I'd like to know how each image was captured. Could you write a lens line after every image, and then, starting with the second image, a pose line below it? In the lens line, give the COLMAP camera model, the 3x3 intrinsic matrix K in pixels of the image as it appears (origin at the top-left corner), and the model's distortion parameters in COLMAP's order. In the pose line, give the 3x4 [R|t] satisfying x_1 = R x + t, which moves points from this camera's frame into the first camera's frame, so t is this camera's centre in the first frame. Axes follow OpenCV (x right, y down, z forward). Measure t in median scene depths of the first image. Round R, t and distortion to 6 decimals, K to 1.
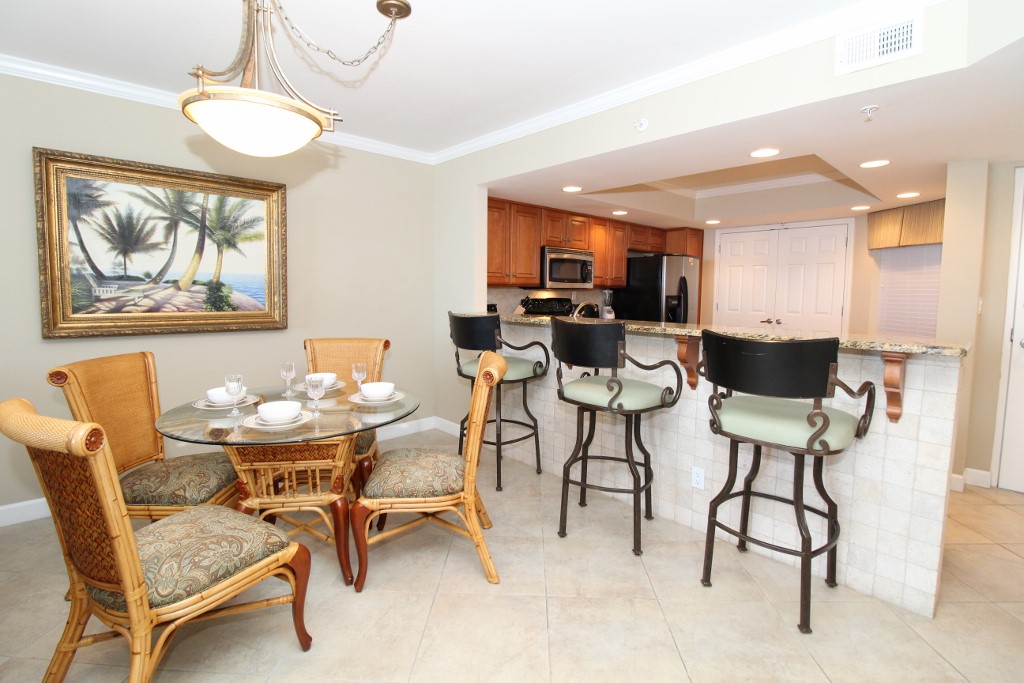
lens RADIAL K [[473.3, 0, 513.8], [0, 473.3, 330.7], [0, 0, 1]] dist [0.001848, -0.012209]
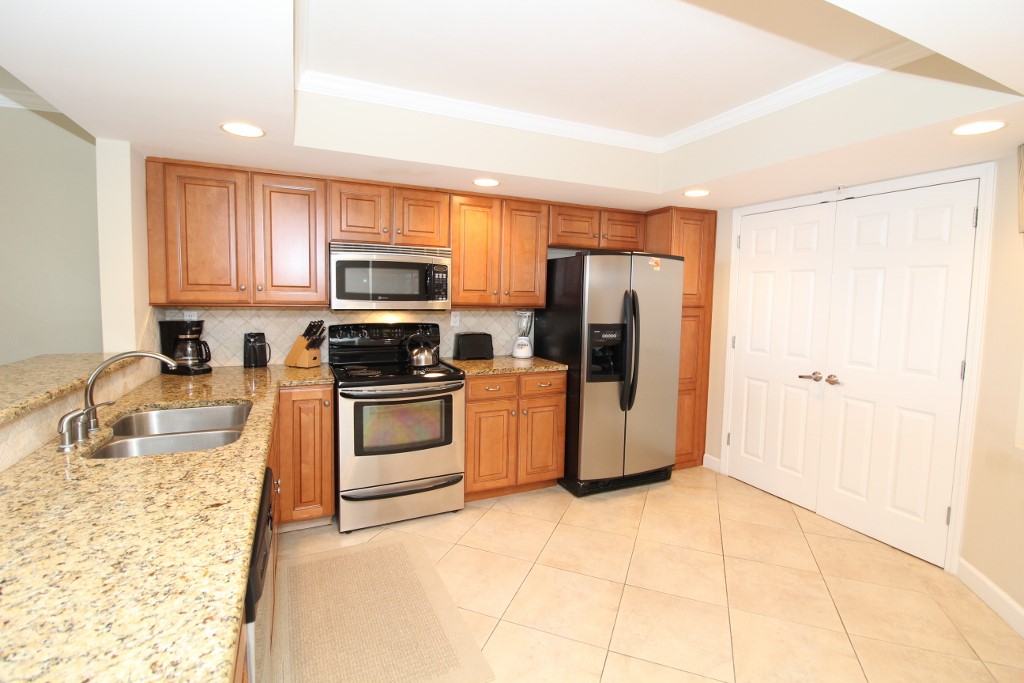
lens RADIAL K [[473.3, 0, 513.8], [0, 473.3, 330.7], [0, 0, 1]] dist [0.001848, -0.012209]
pose [[0.946349, 0.035992, -0.321136, 0.490635], [-0.040281, 0.999166, -0.006719, -0.068122], [0.320626, 0.019294, 0.947009, 0.497215]]
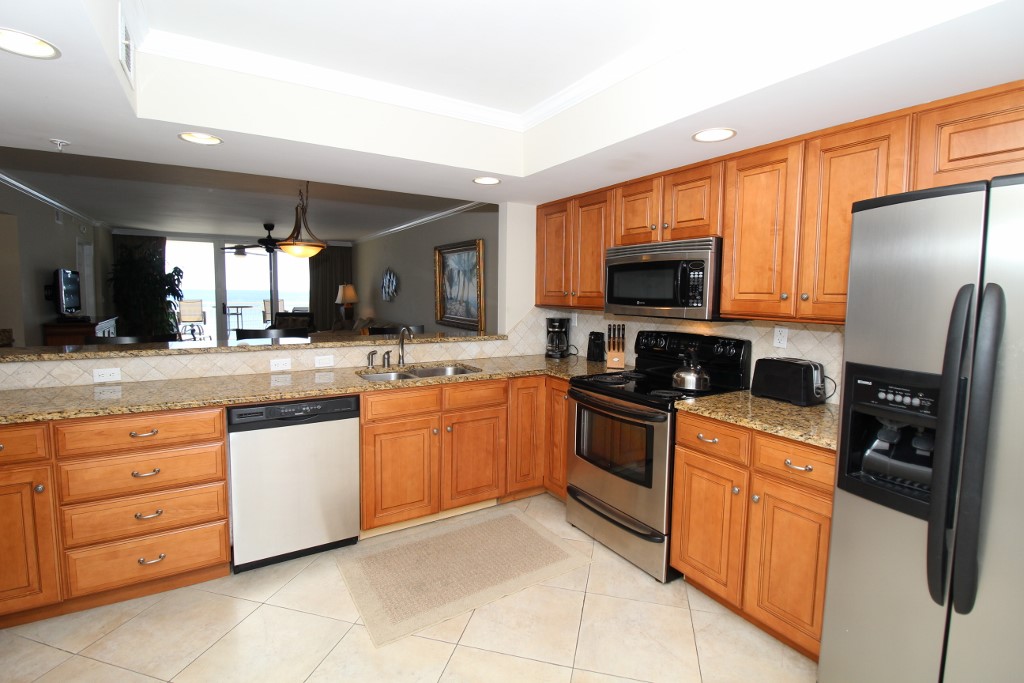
lens RADIAL K [[473.3, 0, 513.8], [0, 473.3, 330.7], [0, 0, 1]] dist [0.001848, -0.012209]
pose [[-0.220668, 0.066580, -0.973074, 0.717389], [-0.099584, 0.990916, 0.090384, -0.112417], [0.970252, 0.116847, -0.212033, 1.019390]]
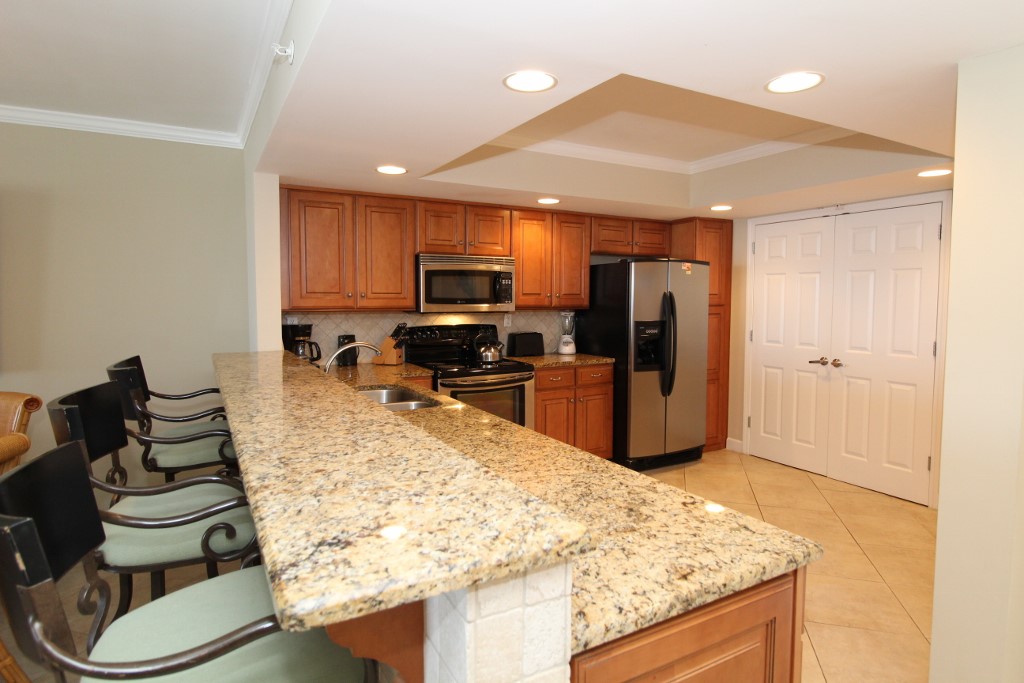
lens RADIAL K [[557.1, 0, 513.7], [0, 557.1, 331.5], [0, 0, 1]] dist [-0.002364, -0.000760]
pose [[0.970048, 0.009907, -0.242711, 0.404706], [-0.016421, 0.999557, -0.024831, -0.043837], [0.242358, 0.028073, 0.969781, 0.232754]]
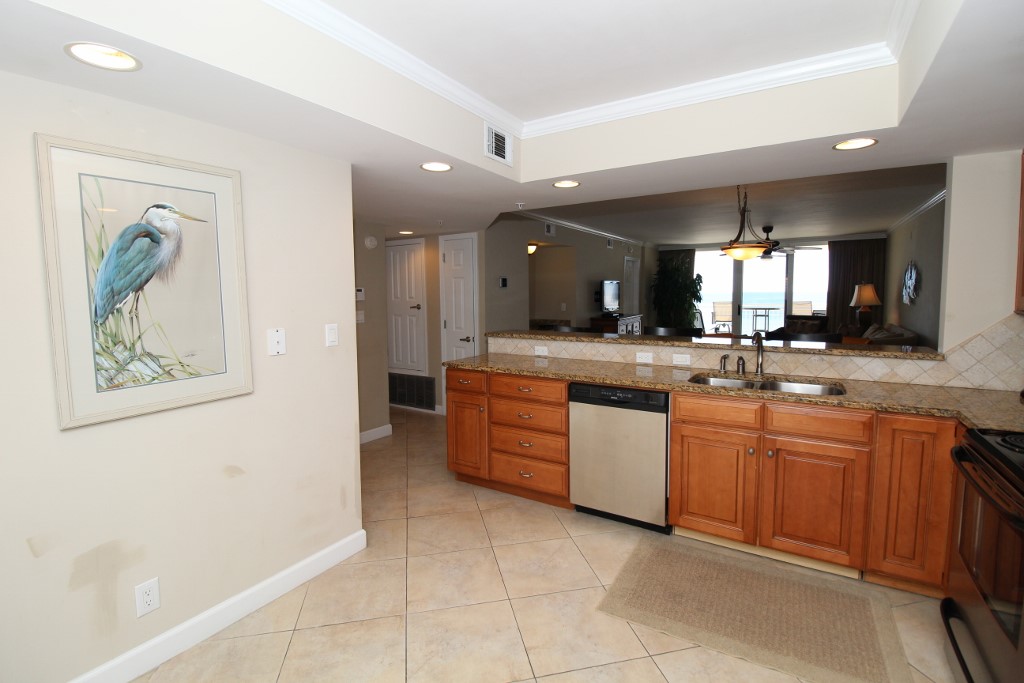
lens RADIAL K [[473.3, 0, 513.8], [0, 473.3, 330.7], [0, 0, 1]] dist [0.001848, -0.012209]
pose [[-0.968758, 0.017444, -0.247395, 0.548176], [-0.023383, 0.986655, 0.161134, -0.133551], [0.246904, 0.161885, -0.955422, 1.230079]]
